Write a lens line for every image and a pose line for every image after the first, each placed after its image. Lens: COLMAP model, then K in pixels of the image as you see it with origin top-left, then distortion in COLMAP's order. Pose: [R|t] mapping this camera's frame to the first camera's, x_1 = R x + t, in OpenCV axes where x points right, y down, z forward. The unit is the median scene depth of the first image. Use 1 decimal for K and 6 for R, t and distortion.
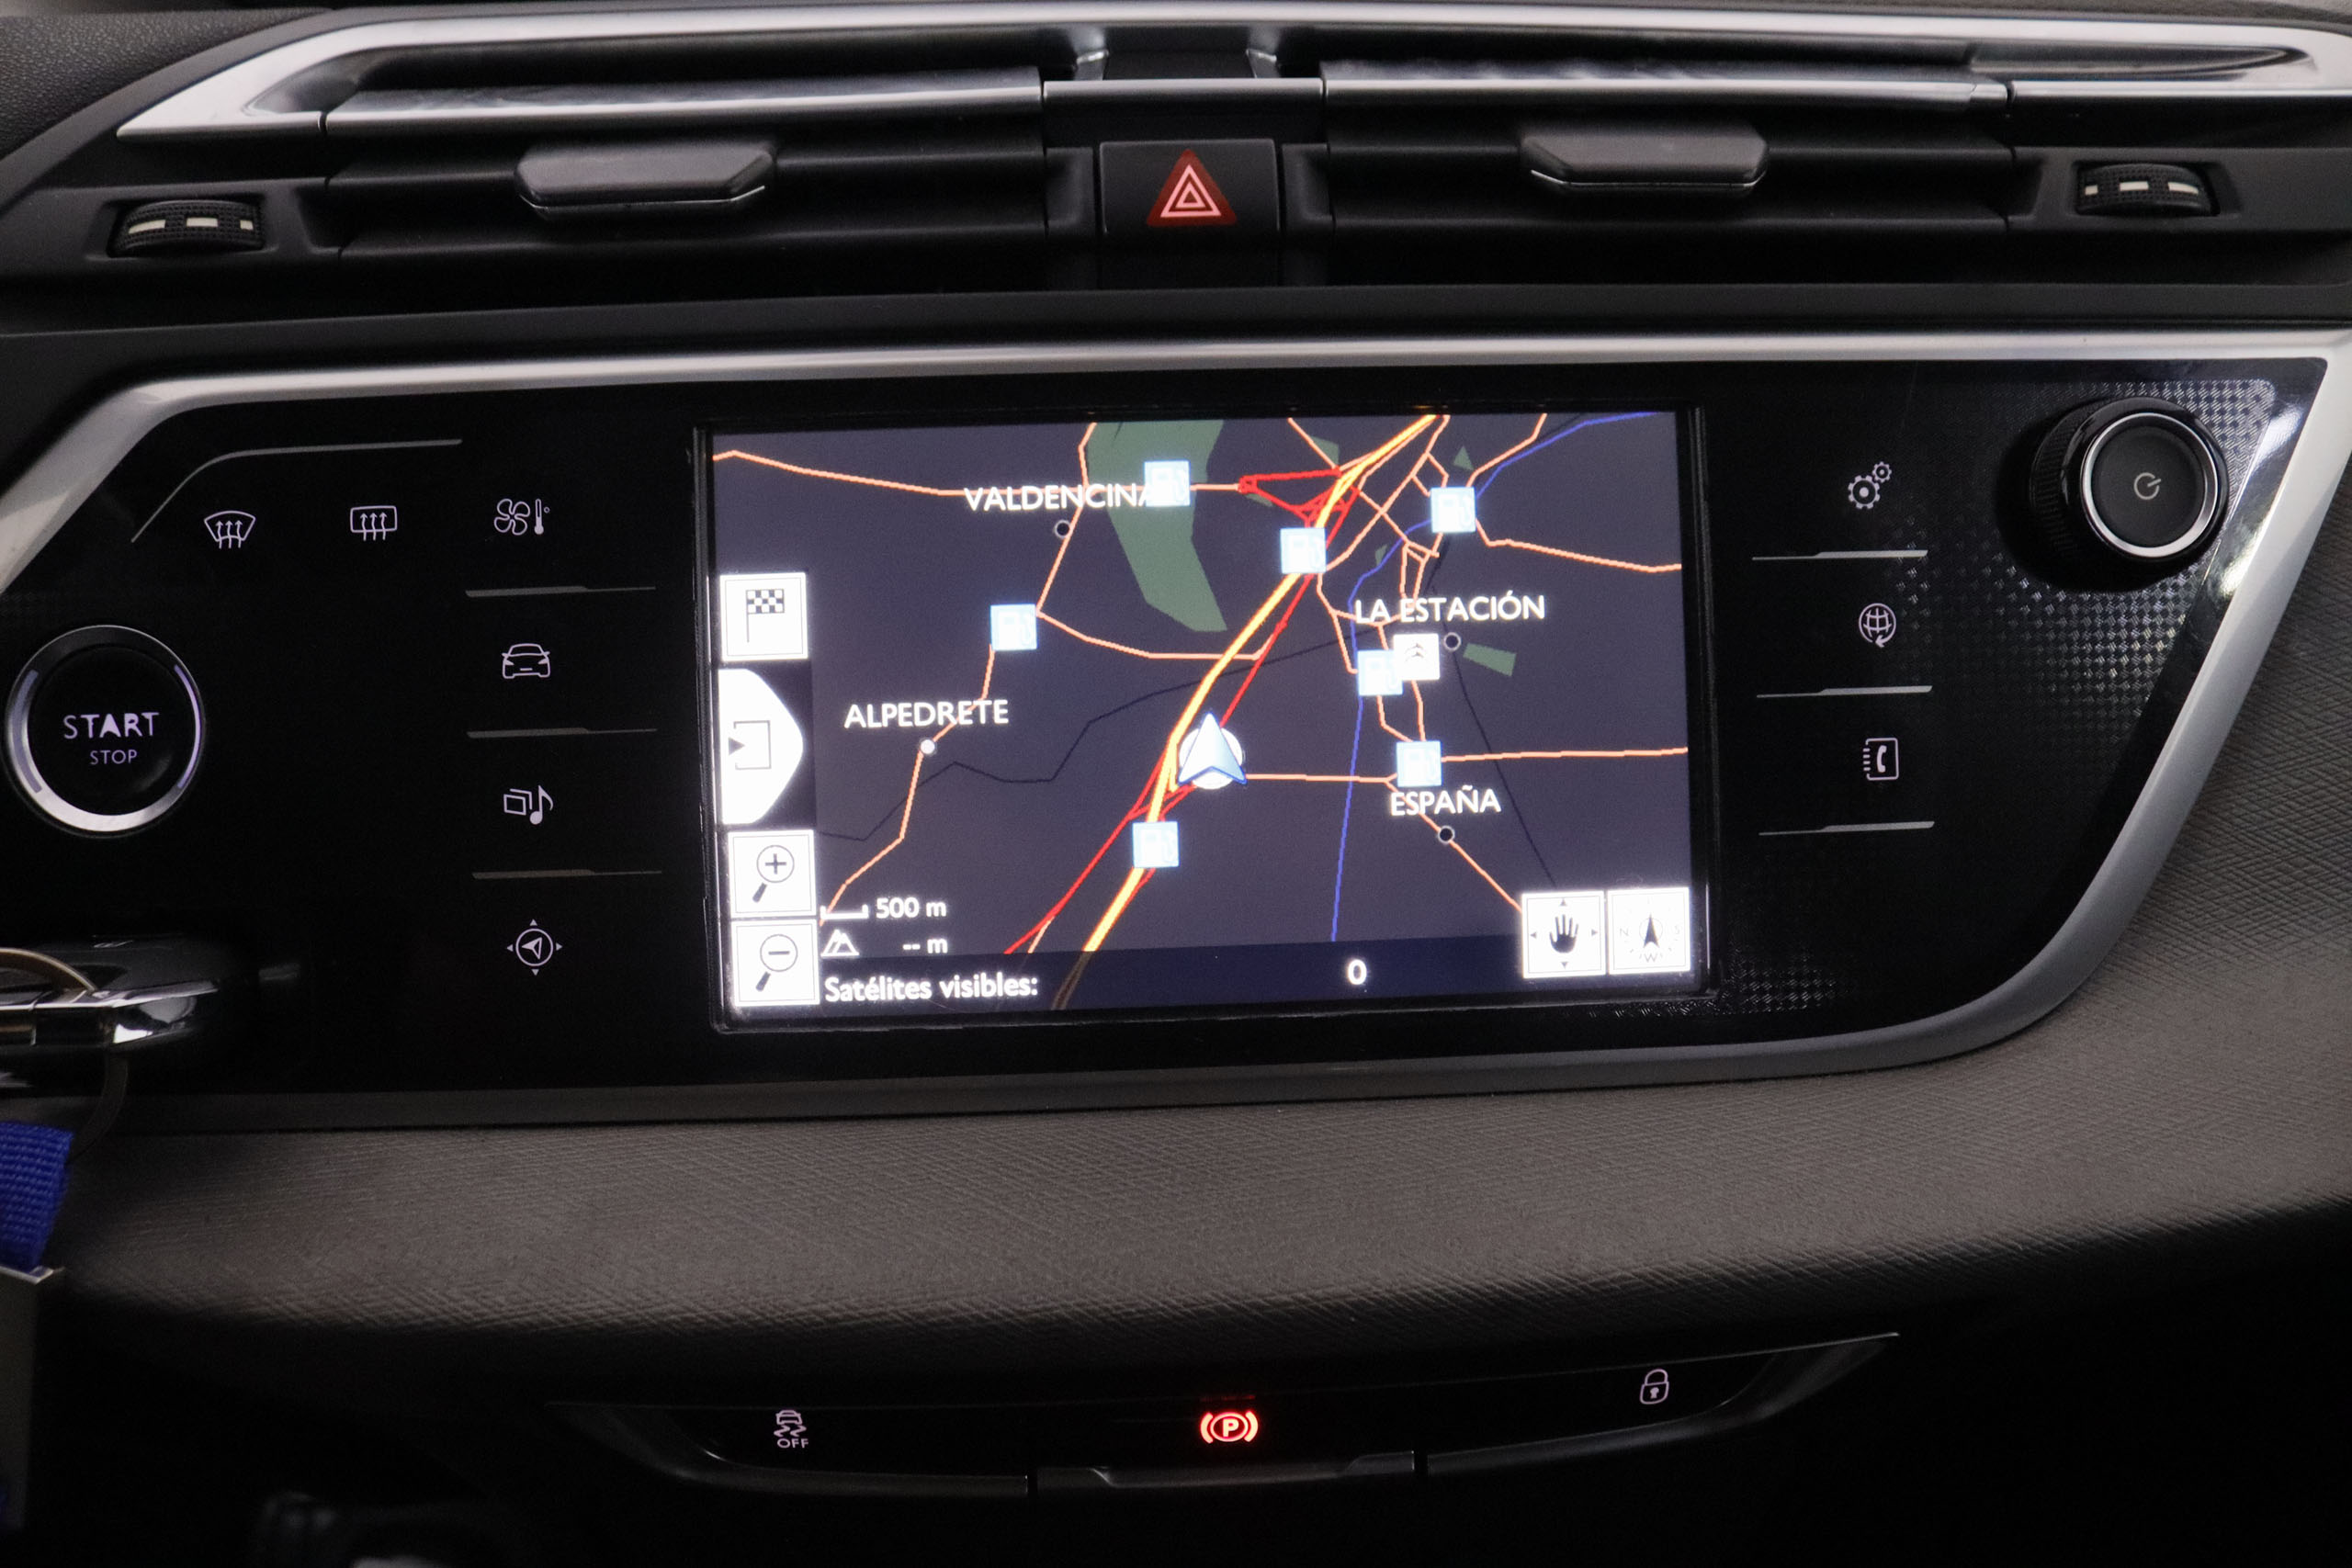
lens RADIAL K [[1927.0, 0, 1175.7], [0, 1927.0, 771.5], [0, 0, 1]] dist [-0.172109, 0.127393]
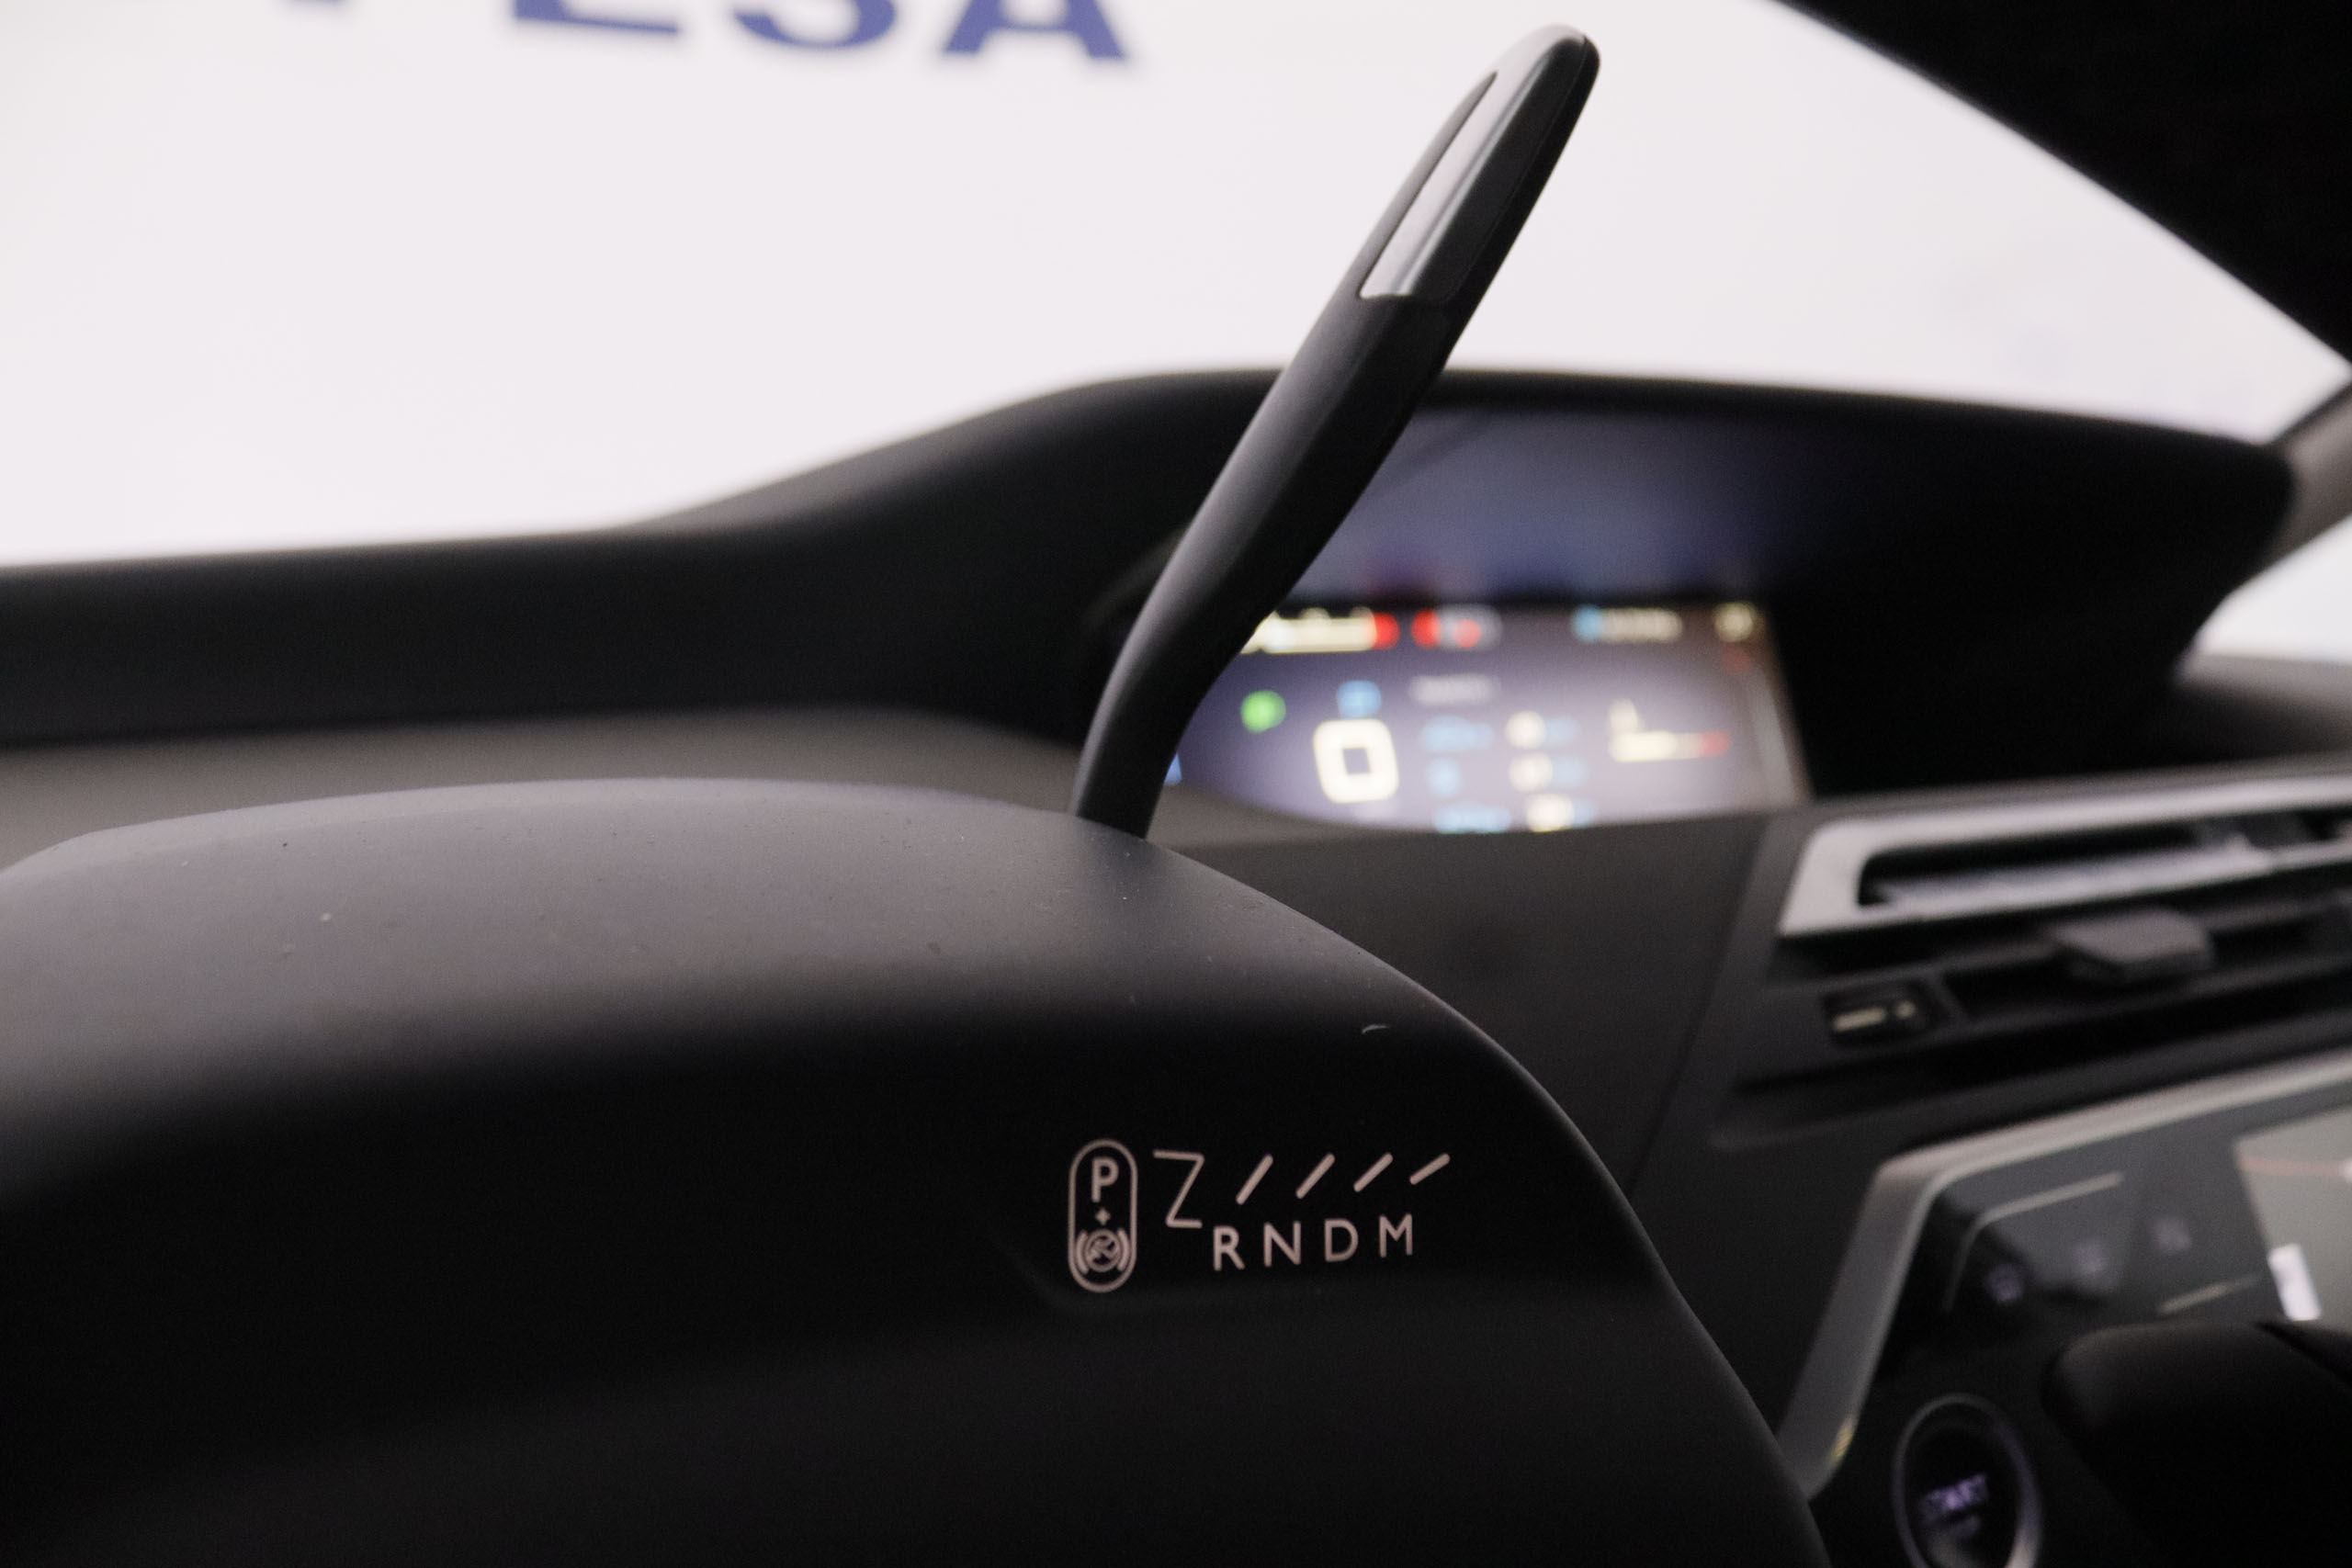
lens RADIAL K [[1927.0, 0, 1186.4], [0, 1927.0, 778.0], [0, 0, 1]] dist [-0.172109, 0.127393]
pose [[0.905311, -0.044758, 0.422384, -1.337826], [0.179907, 0.941231, -0.285864, -0.178908], [-0.384766, 0.334786, 0.860159, 0.145513]]
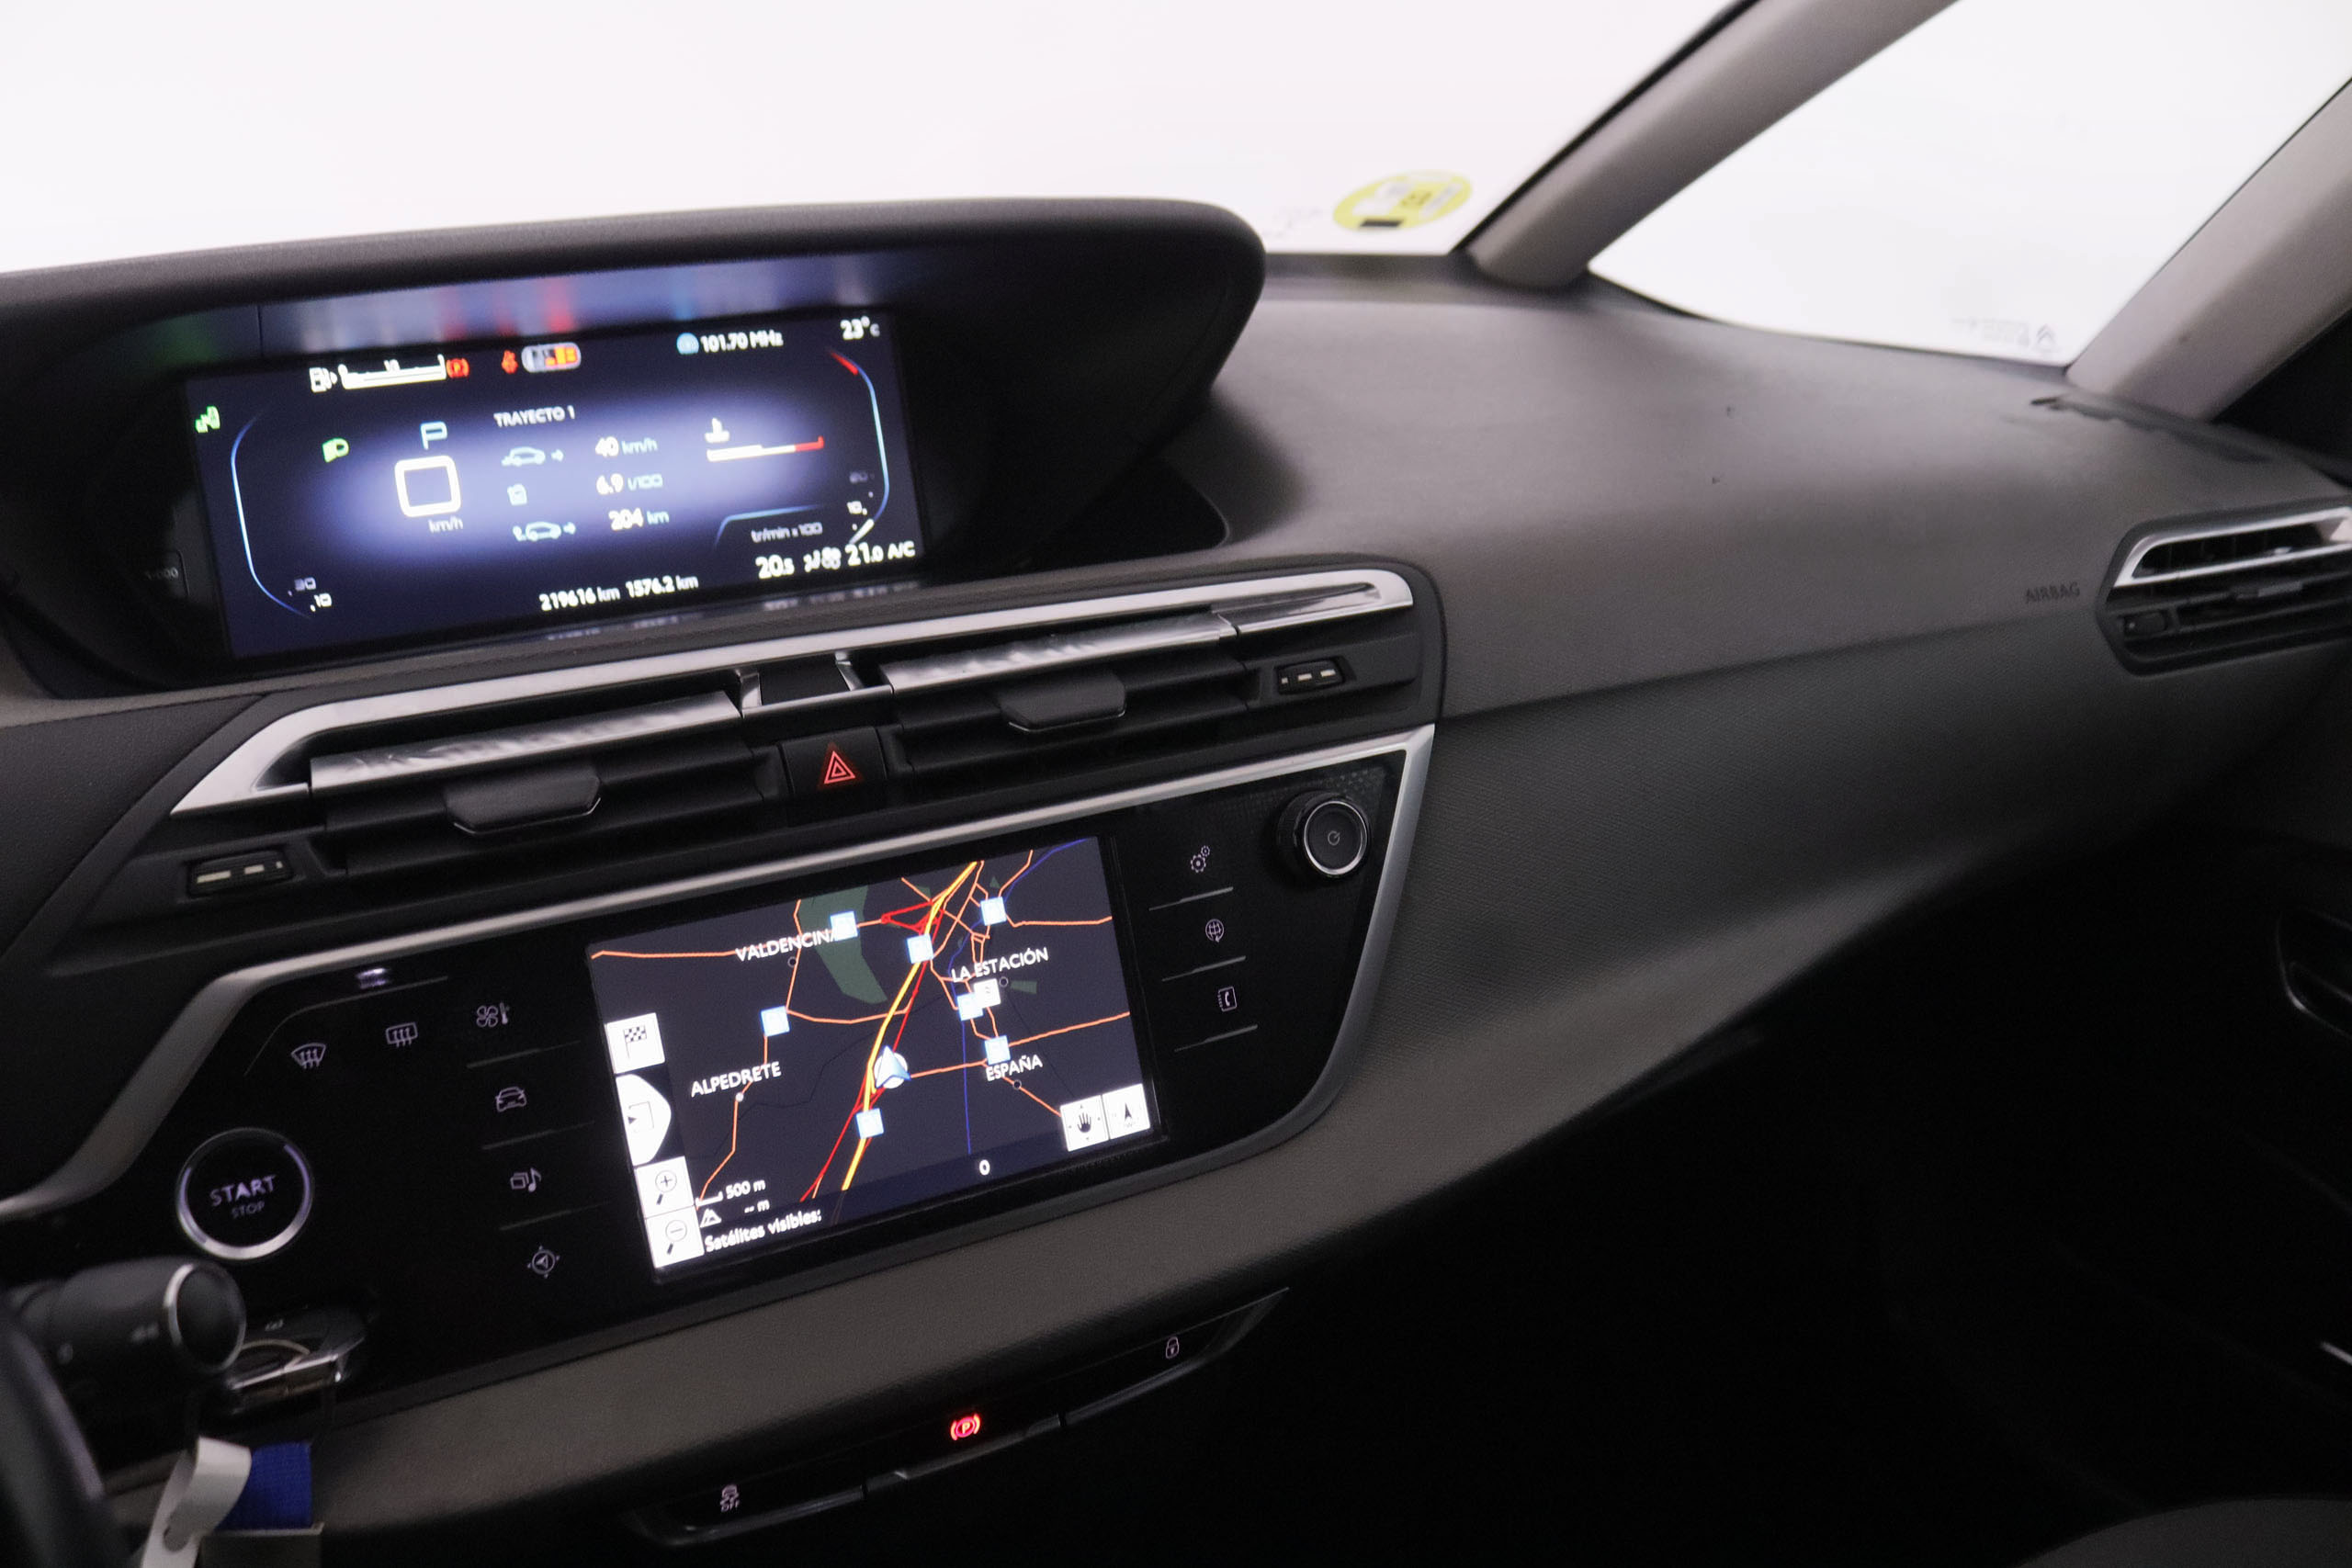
lens RADIAL K [[1927.0, 0, 1186.6], [0, 1927.0, 762.7], [0, 0, 1]] dist [-0.172109, 0.127393]
pose [[0.897349, -0.144606, 0.416957, -0.445012], [0.157596, 0.987498, 0.003309, -0.257939], [-0.412223, 0.062741, 0.908920, -0.779313]]
